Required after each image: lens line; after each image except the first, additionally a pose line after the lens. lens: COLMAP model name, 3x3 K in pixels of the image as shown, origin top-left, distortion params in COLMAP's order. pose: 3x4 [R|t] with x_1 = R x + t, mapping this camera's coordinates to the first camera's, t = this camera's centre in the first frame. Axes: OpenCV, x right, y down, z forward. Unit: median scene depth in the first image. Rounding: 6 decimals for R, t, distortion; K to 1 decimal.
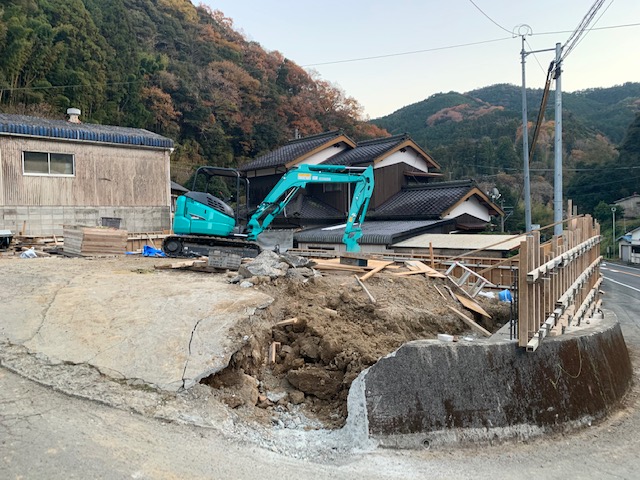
lens RADIAL K [[487.3, 0, 320.0], [0, 487.3, 240.0], [0, 0, 1]] dist [-0.000162, 0.000828]
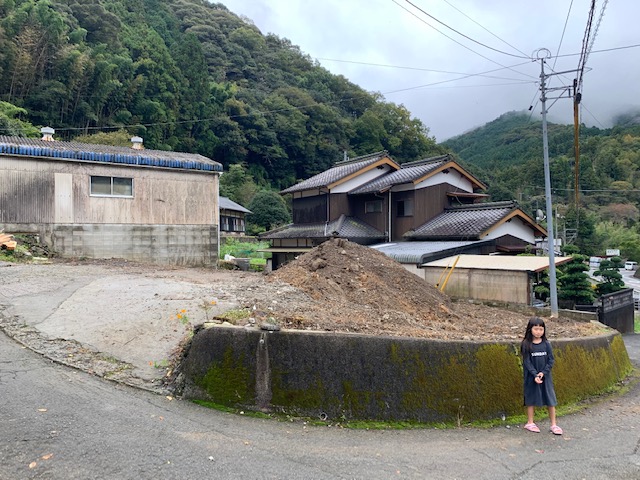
lens RADIAL K [[487.5, 0, 314.6], [0, 487.5, 242.2], [0, 0, 1]] dist [0.001236, -0.003427]
pose [[0.989539, 0.012198, -0.143751, 0.049016], [-0.017858, 0.999112, -0.038154, 0.004698], [0.143158, 0.040322, 0.988878, -0.028469]]
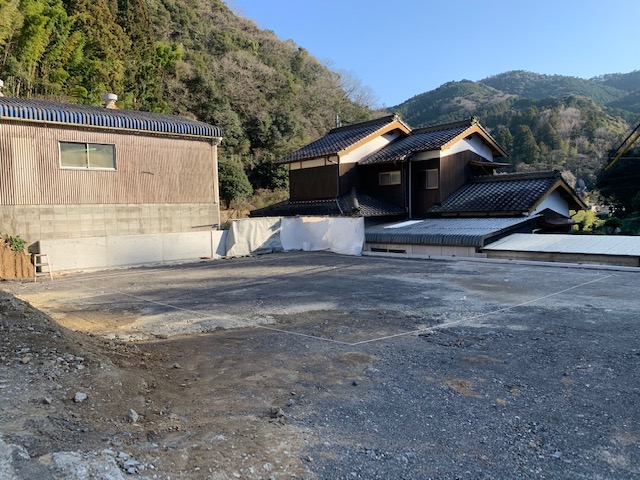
lens RADIAL K [[487.5, 0, 314.6], [0, 487.5, 242.2], [0, 0, 1]] dist [0.001236, -0.003427]
pose [[0.999493, -0.001795, -0.031774, -0.084776], [0.002514, 0.999742, 0.022591, -0.013750], [0.031725, -0.022659, 0.999240, 0.094002]]
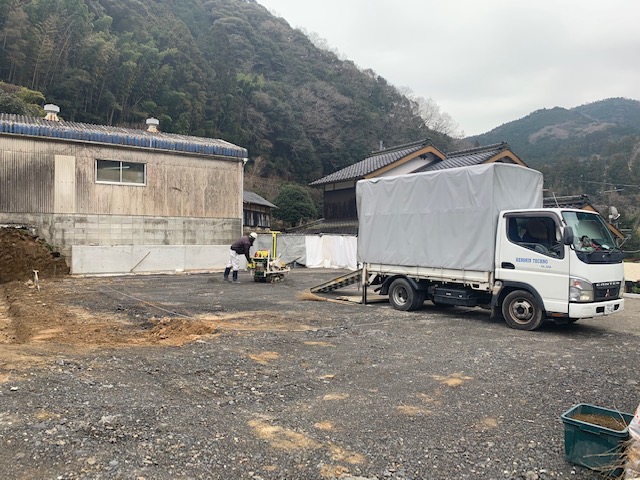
lens RADIAL K [[487.7, 0, 320.0], [0, 487.7, 240.0], [0, 0, 1]] dist [0.008772, -0.001170]
pose [[0.982877, 0.029795, -0.181839, 0.015077], [-0.036549, 0.998757, -0.033905, -0.000753], [0.180603, 0.039970, 0.982744, 0.076081]]
